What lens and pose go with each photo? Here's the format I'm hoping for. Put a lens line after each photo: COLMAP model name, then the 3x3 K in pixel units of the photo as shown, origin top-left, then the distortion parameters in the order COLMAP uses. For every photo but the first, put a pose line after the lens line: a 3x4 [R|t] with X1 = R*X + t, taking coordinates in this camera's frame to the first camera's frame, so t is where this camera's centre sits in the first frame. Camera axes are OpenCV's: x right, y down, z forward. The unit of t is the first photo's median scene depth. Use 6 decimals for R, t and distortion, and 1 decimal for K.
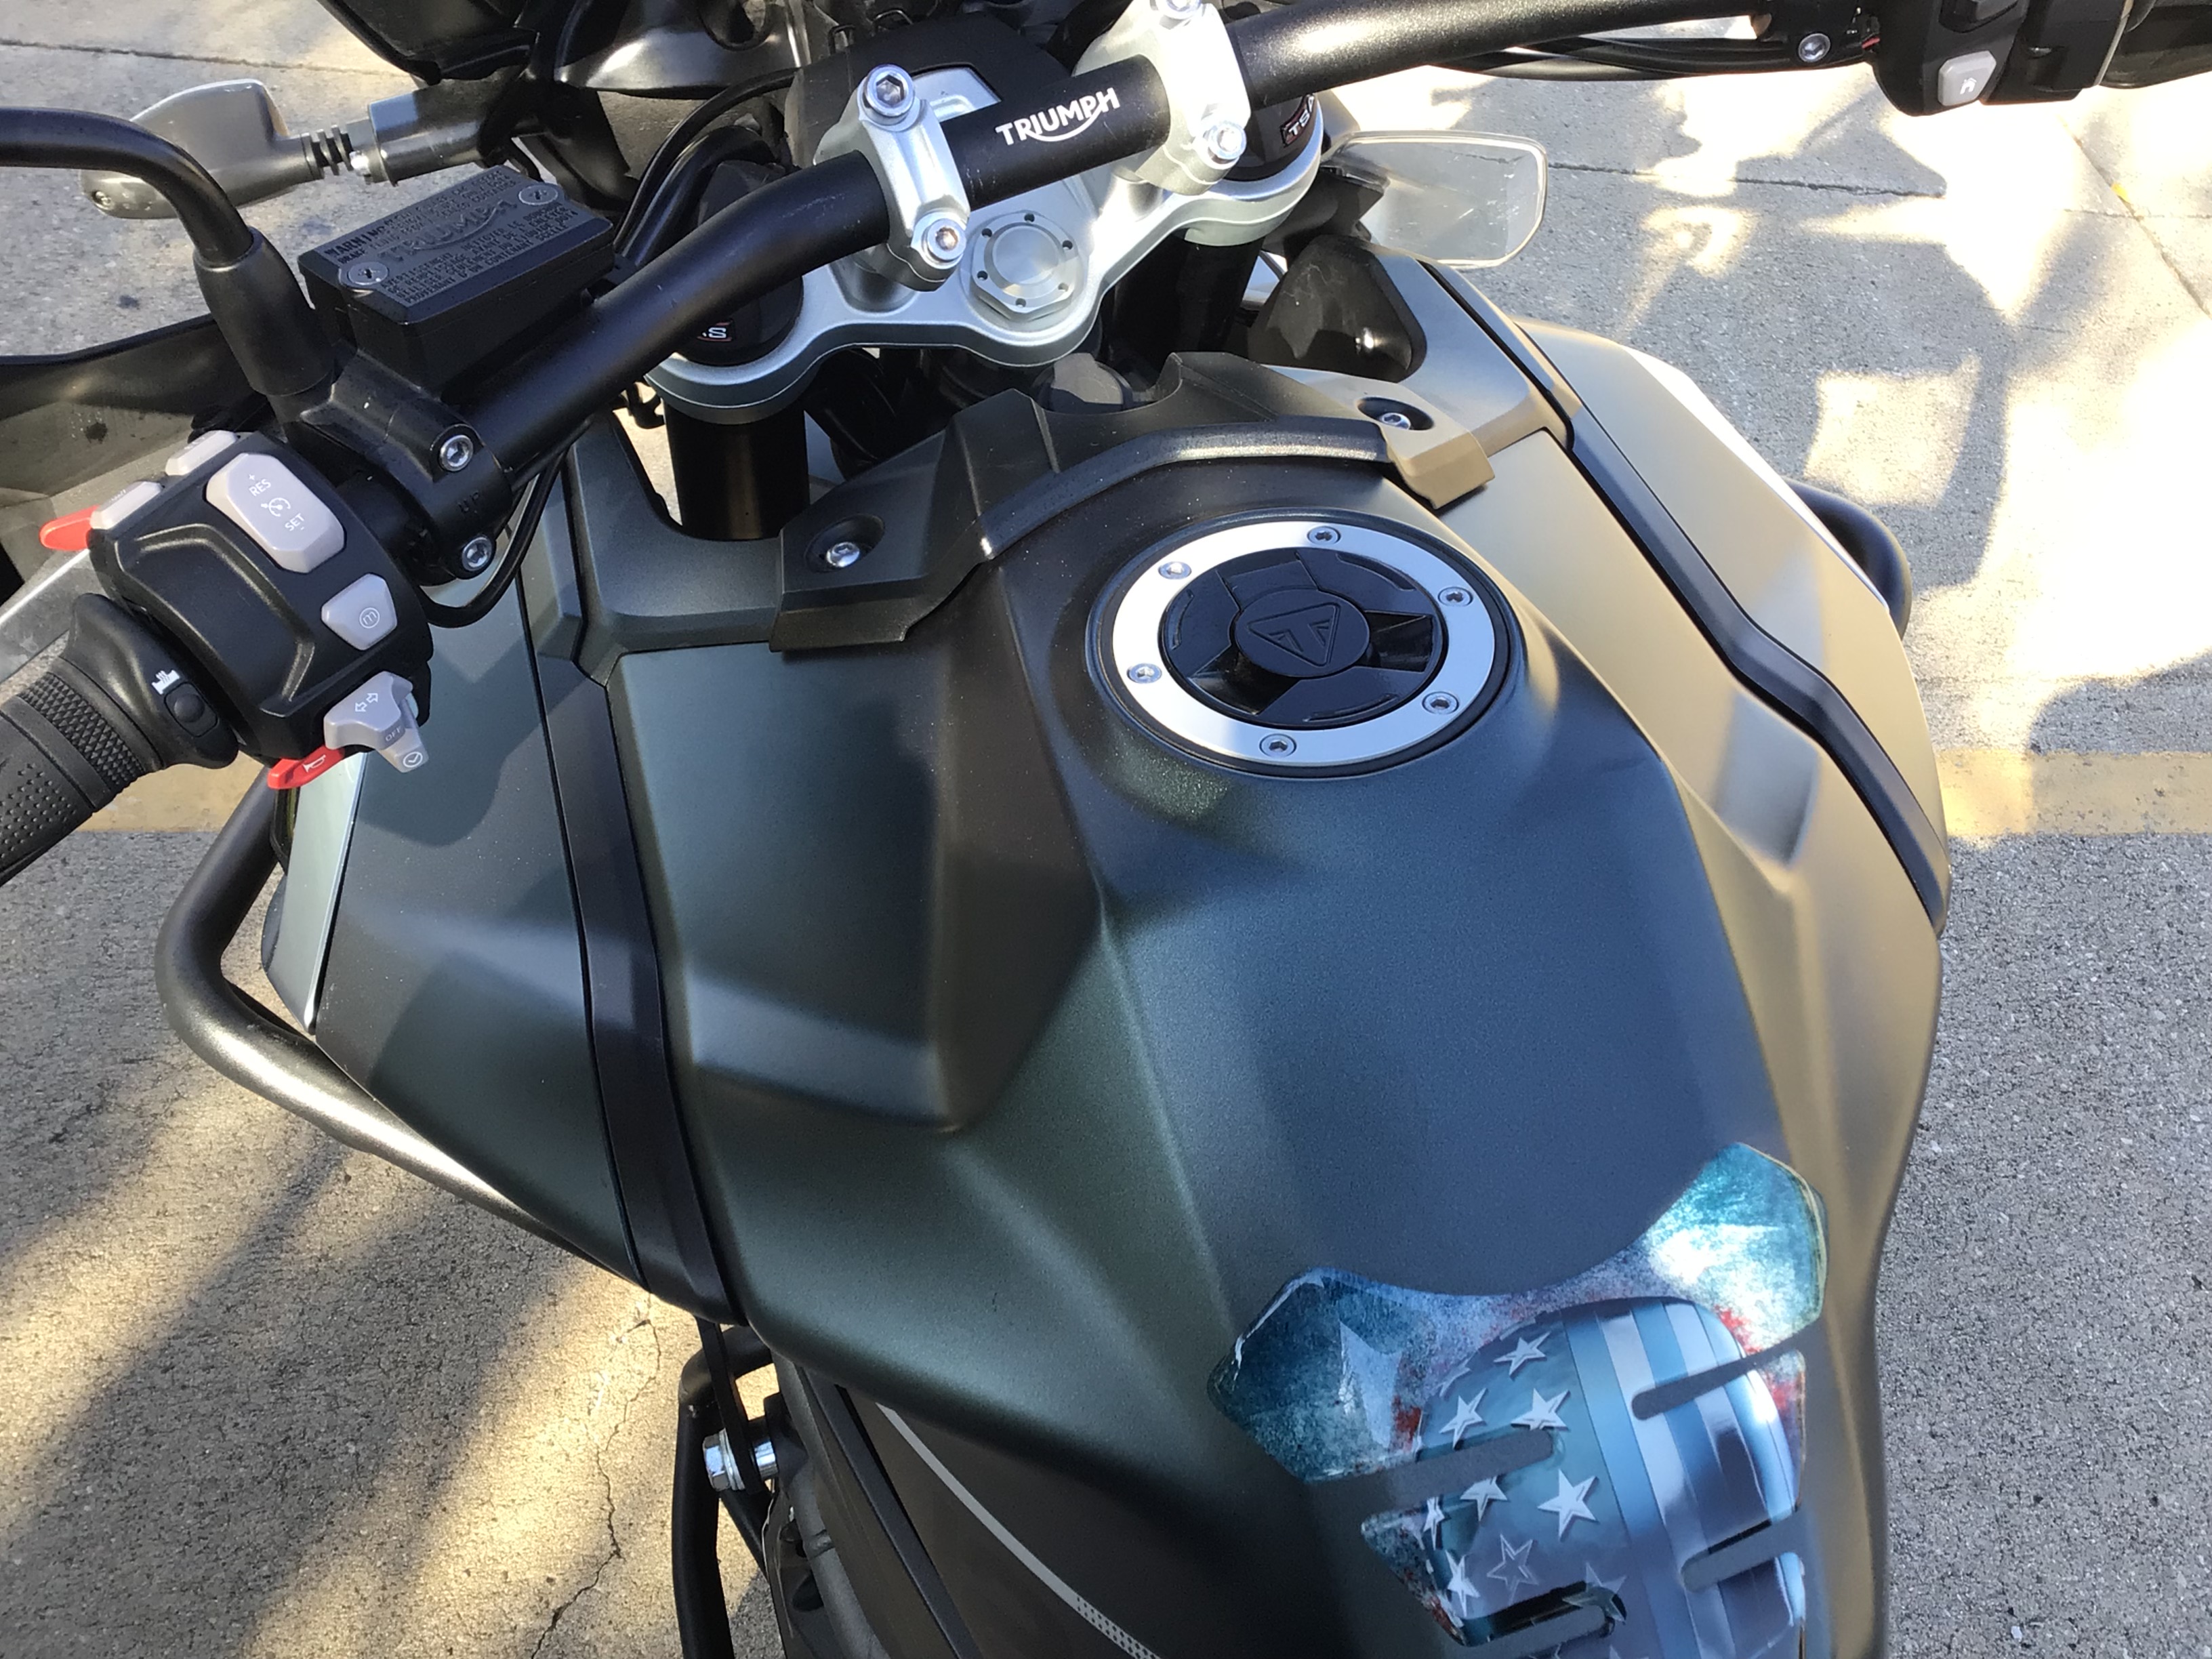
lens RADIAL K [[2016.9, 0, 1098.4], [0, 2016.9, 827.1], [0, 0, 1]] dist [0.082644, -0.147117]
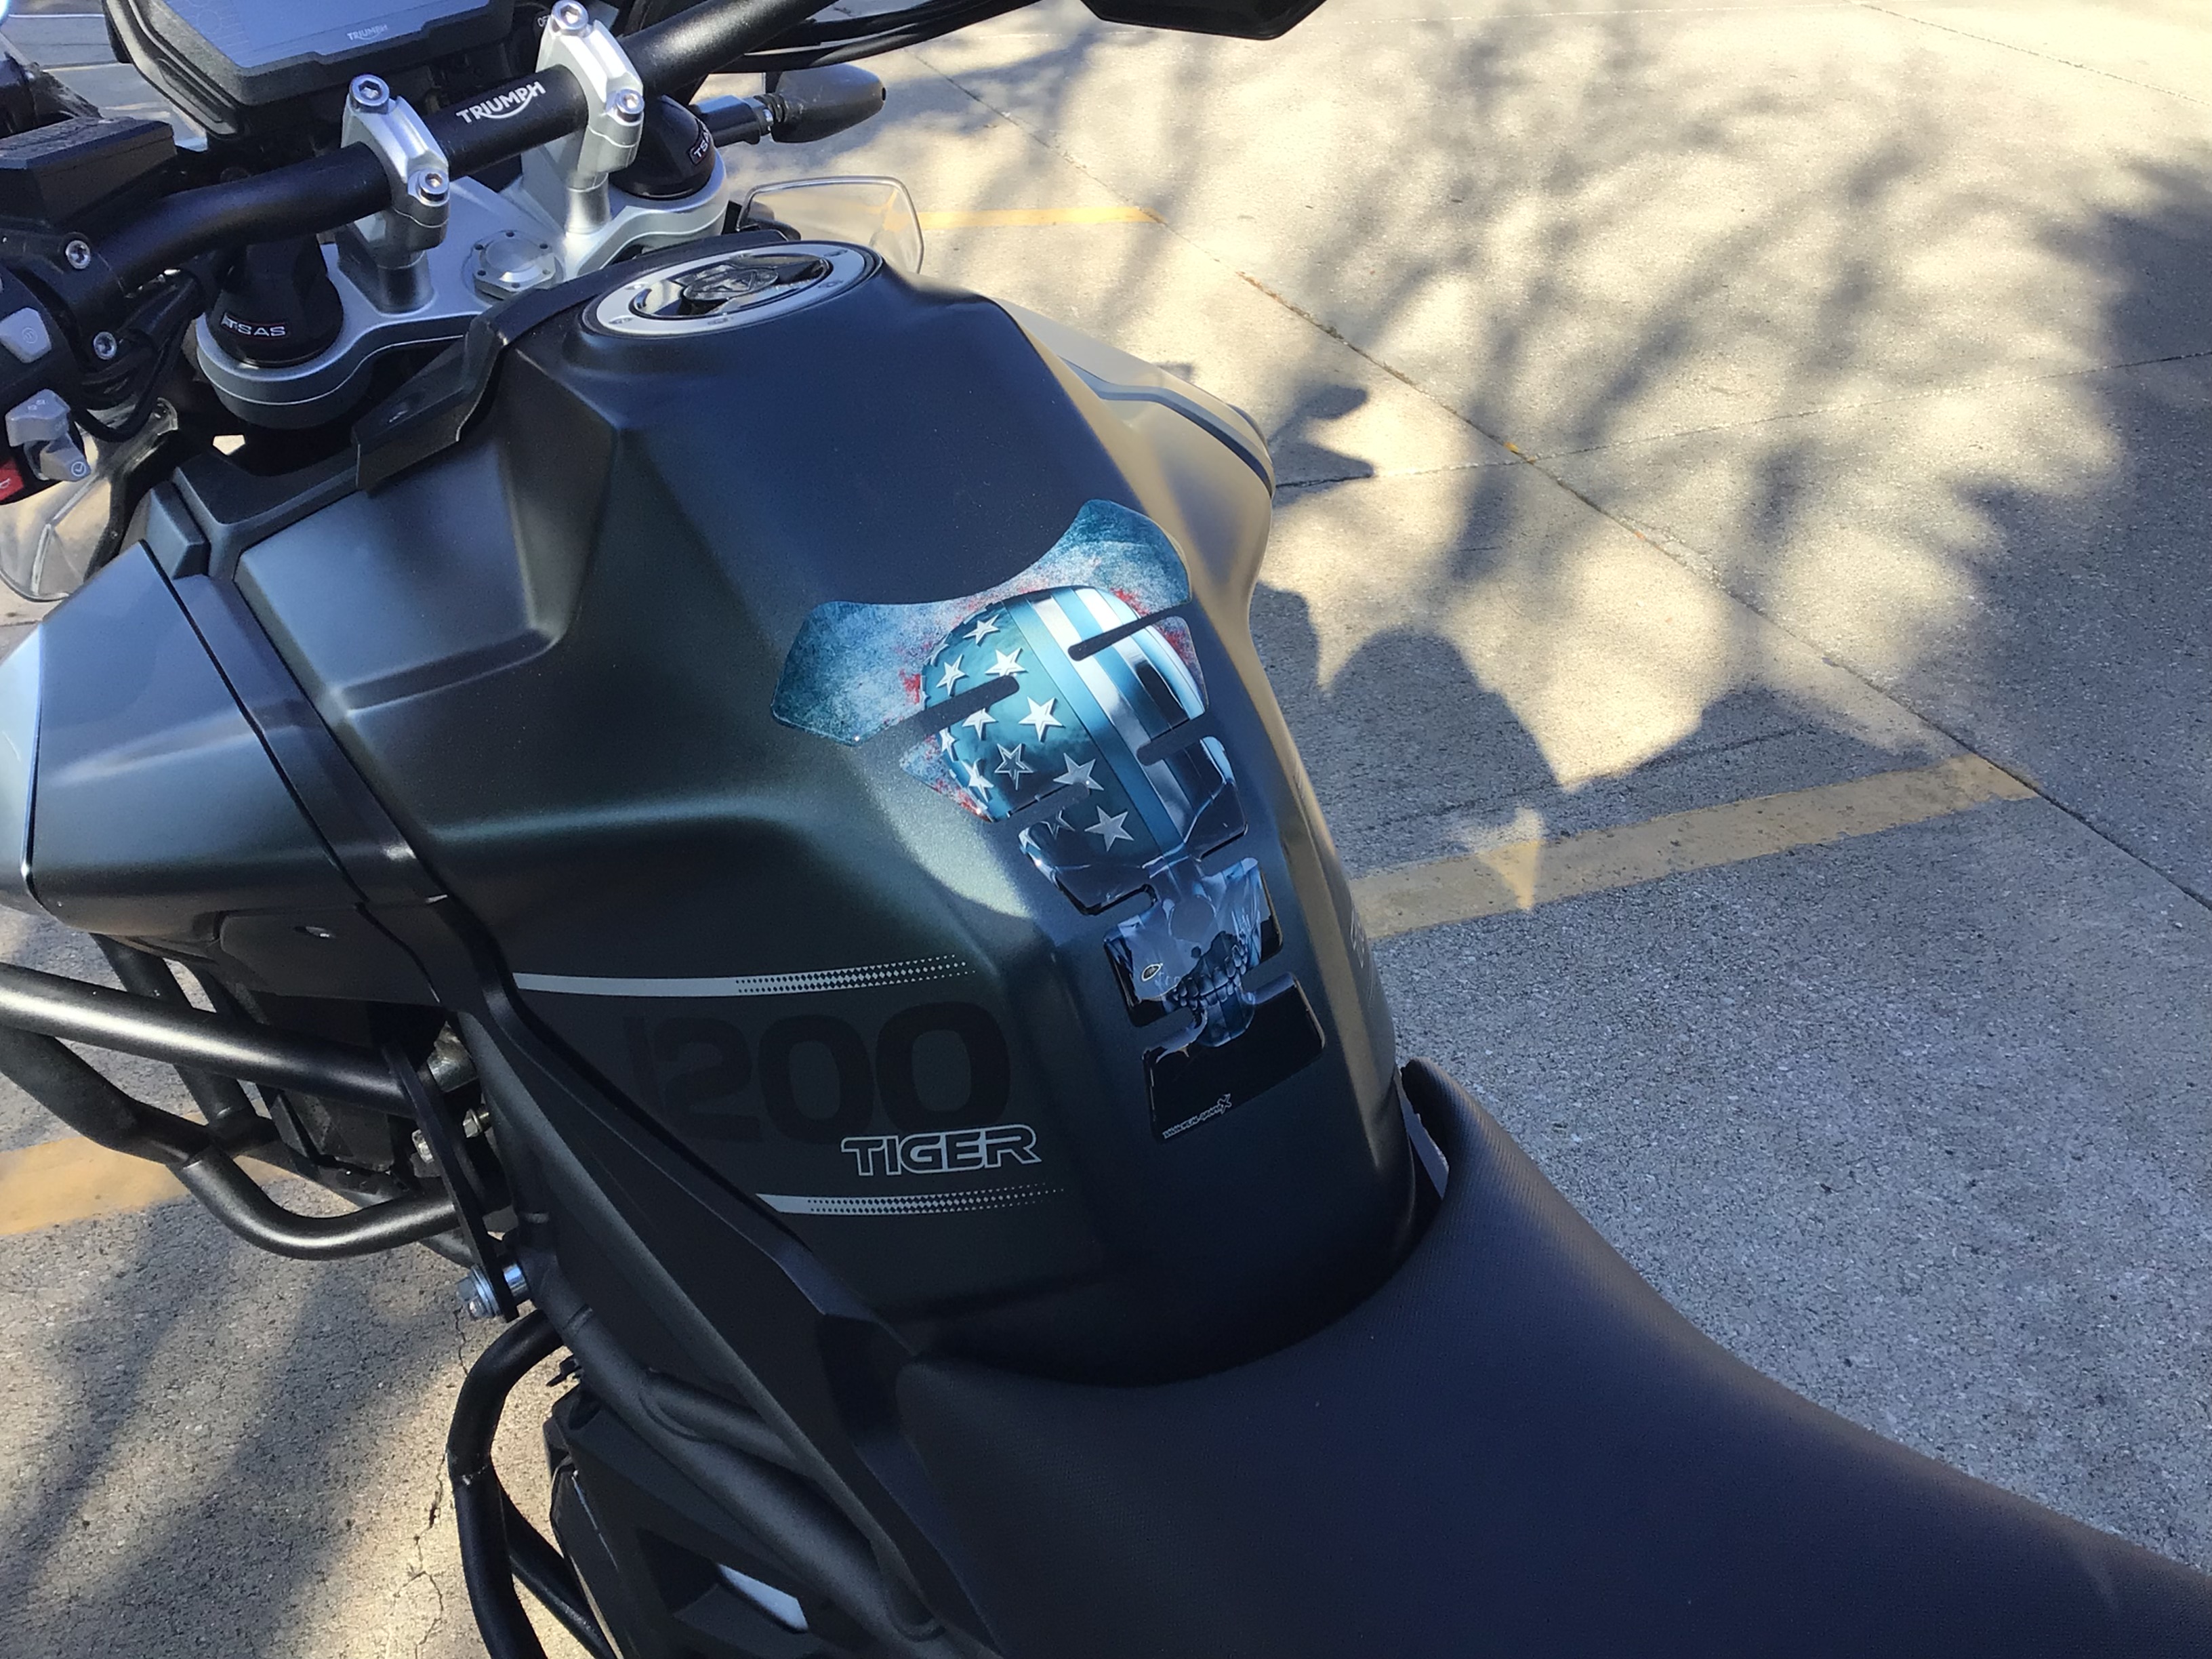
lens RADIAL K [[2017.5, 0, 1113.1], [0, 2017.5, 828.5], [0, 0, 1]] dist [0.086417, -0.123942]
pose [[0.953592, -0.236557, 0.186289, 0.001142], [0.277983, 0.929401, -0.242772, 0.543137], [-0.115708, 0.283290, 0.952028, -0.221226]]
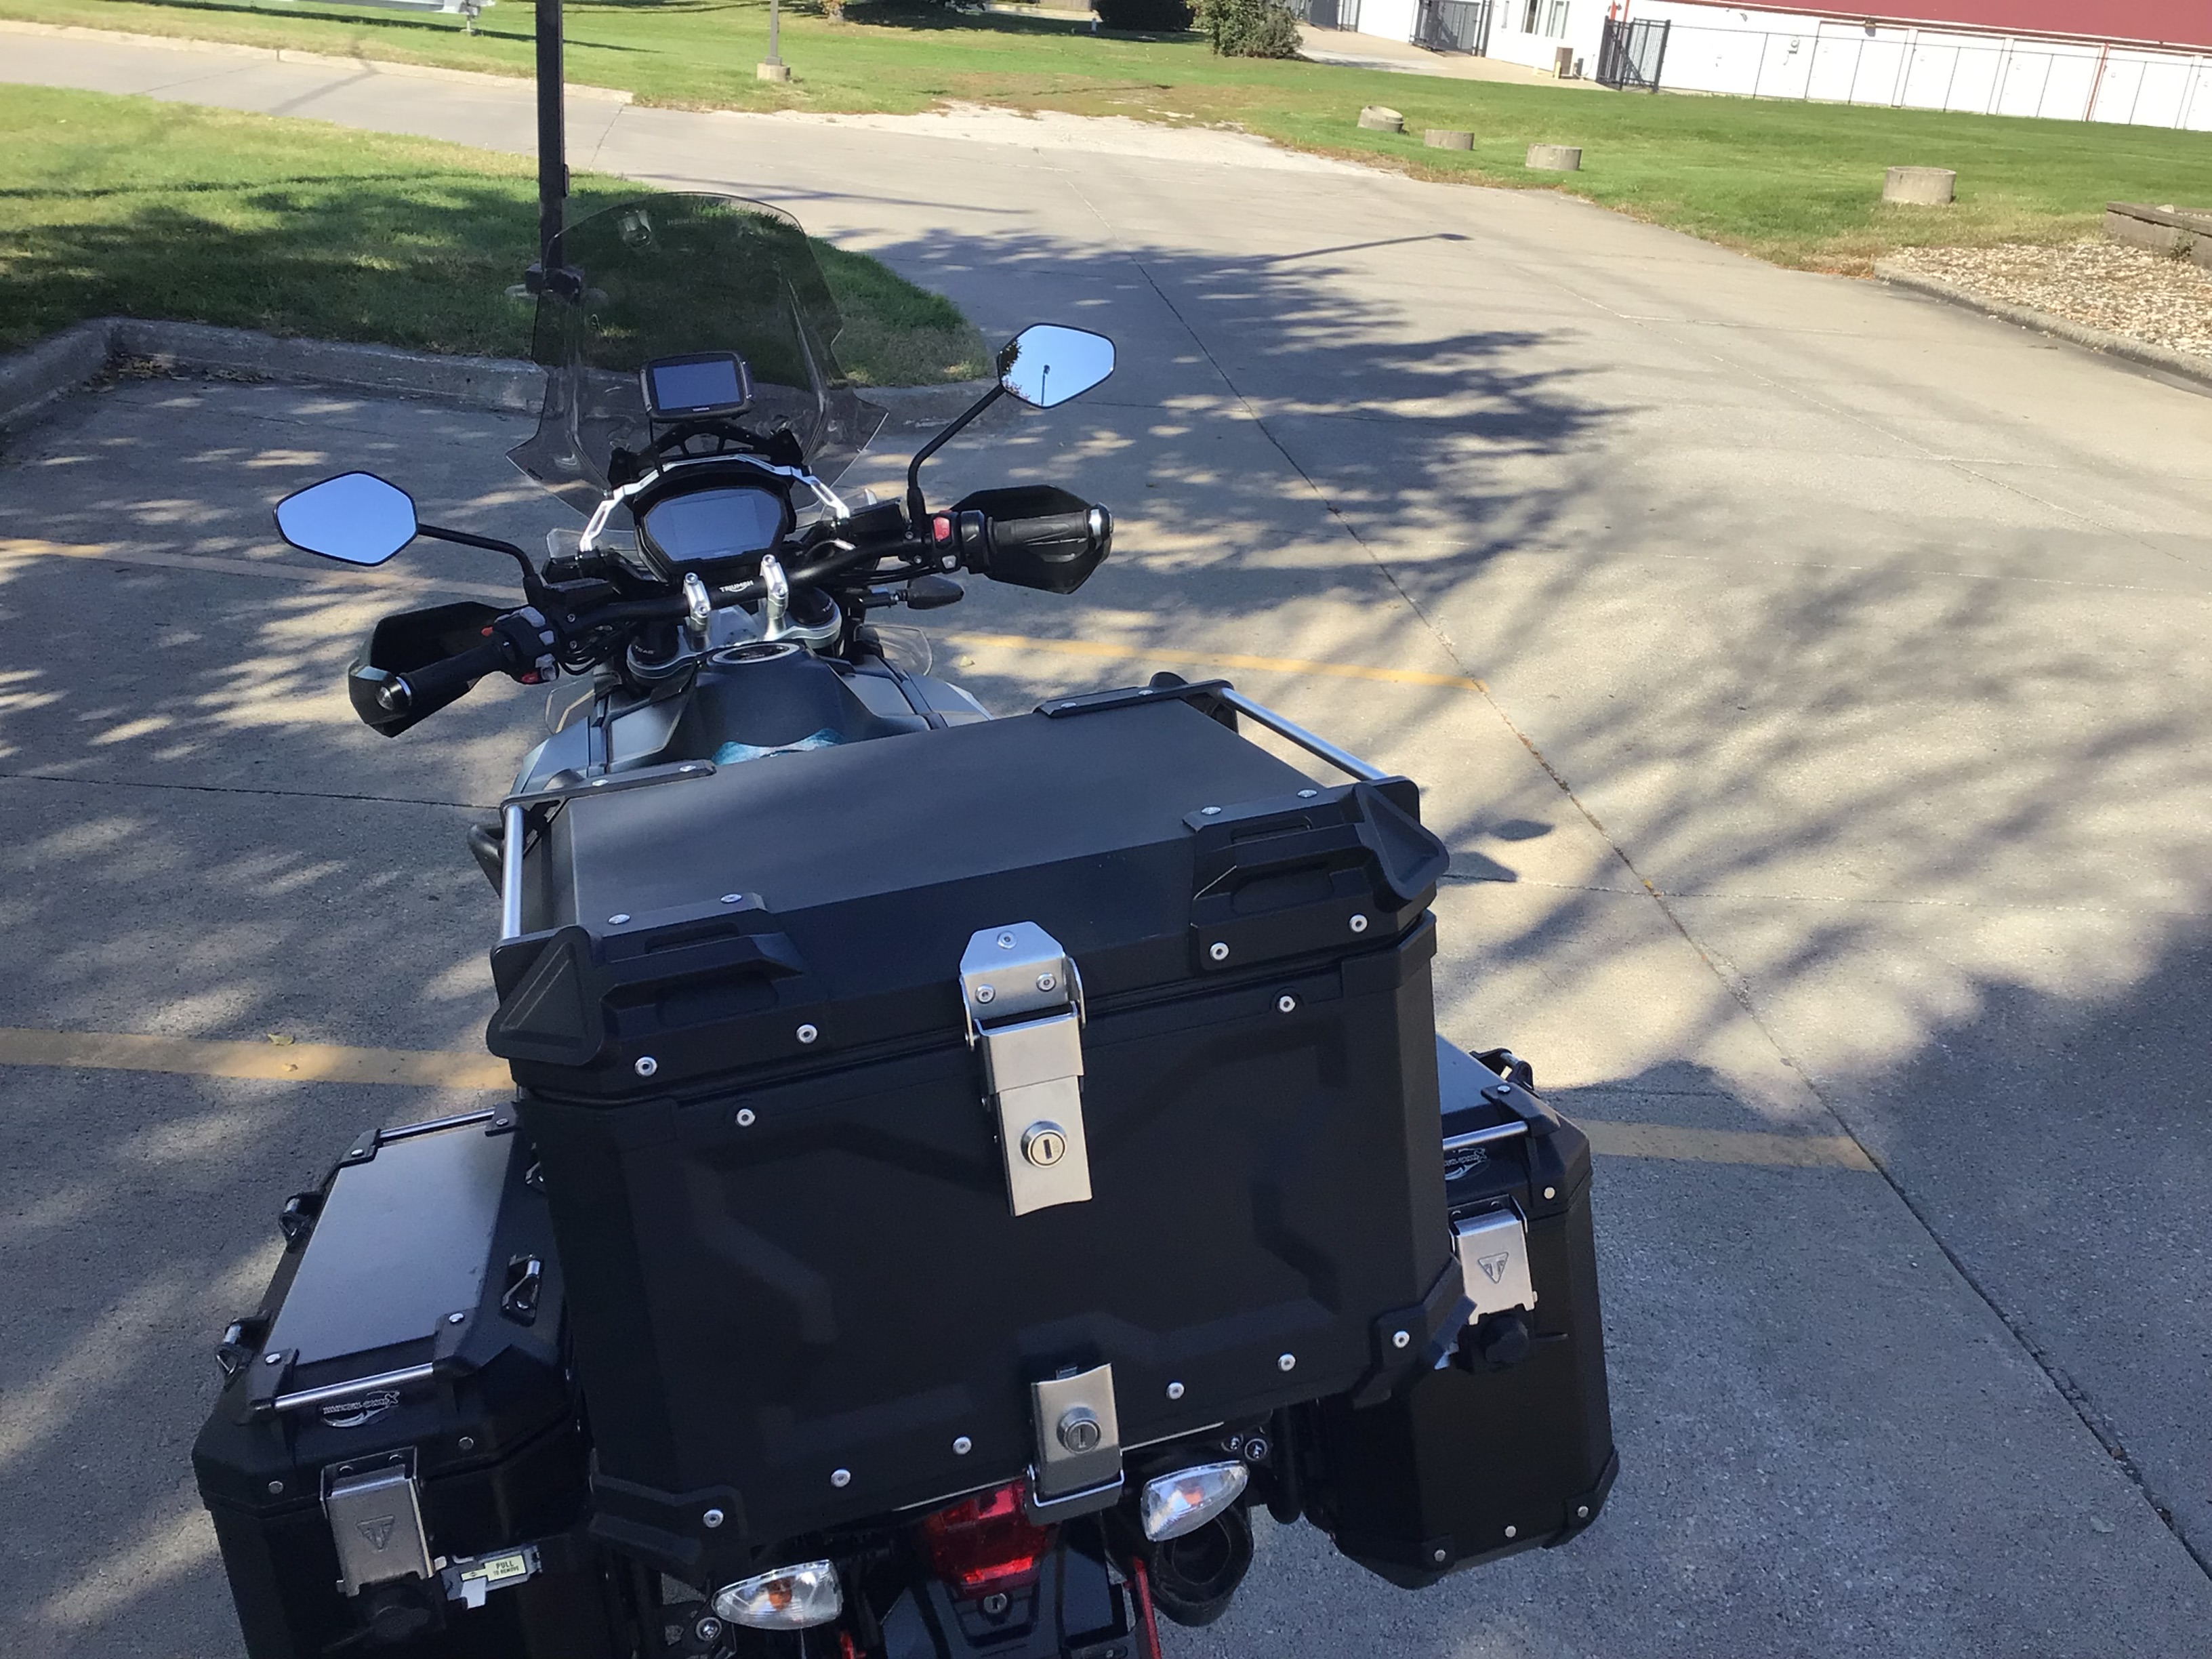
lens RADIAL K [[2017.5, 0, 1113.1], [0, 2017.5, 828.5], [0, 0, 1]] dist [0.086417, -0.123942]
pose [[0.998999, -0.035612, -0.027059, 0.814633], [0.018802, 0.883321, -0.468391, 1.911211], [0.040583, 0.467413, 0.883107, -2.226110]]
